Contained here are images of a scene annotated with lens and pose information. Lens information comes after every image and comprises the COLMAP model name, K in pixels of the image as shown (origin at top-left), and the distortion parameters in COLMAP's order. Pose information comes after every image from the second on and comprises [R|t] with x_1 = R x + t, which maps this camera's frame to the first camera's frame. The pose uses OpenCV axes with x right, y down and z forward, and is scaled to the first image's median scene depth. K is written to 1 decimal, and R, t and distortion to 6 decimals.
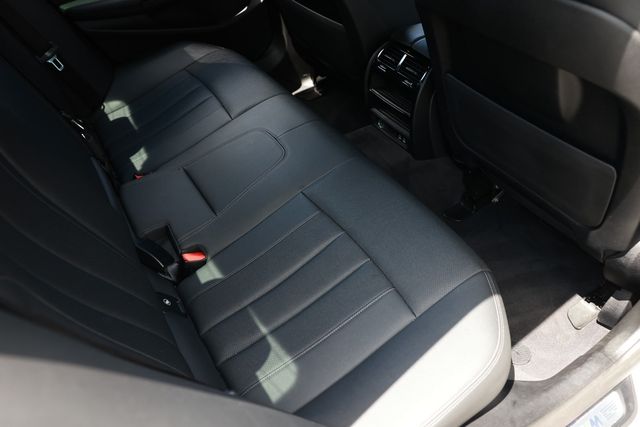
lens RADIAL K [[498.1, 0, 320.0], [0, 498.1, 213.5], [0, 0, 1]] dist [-0.129730, 0.123044]
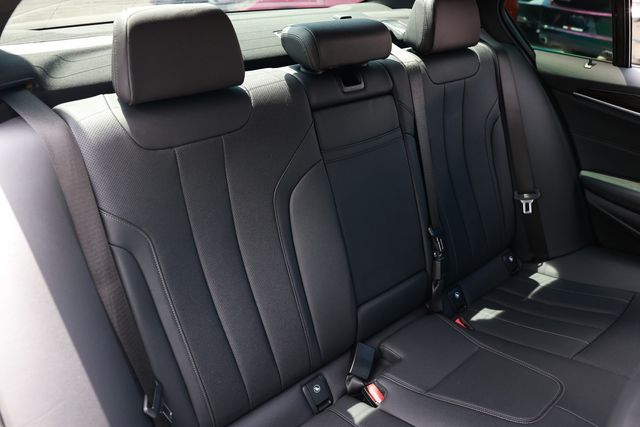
lens RADIAL K [[498.1, 0, 320.0], [0, 498.1, 213.5], [0, 0, 1]] dist [-0.129730, 0.123044]
pose [[0.155724, 0.498598, -0.852731, 0.304427], [-0.686045, 0.675687, 0.269795, -0.270134], [0.710698, 0.542999, 0.447281, 0.194423]]
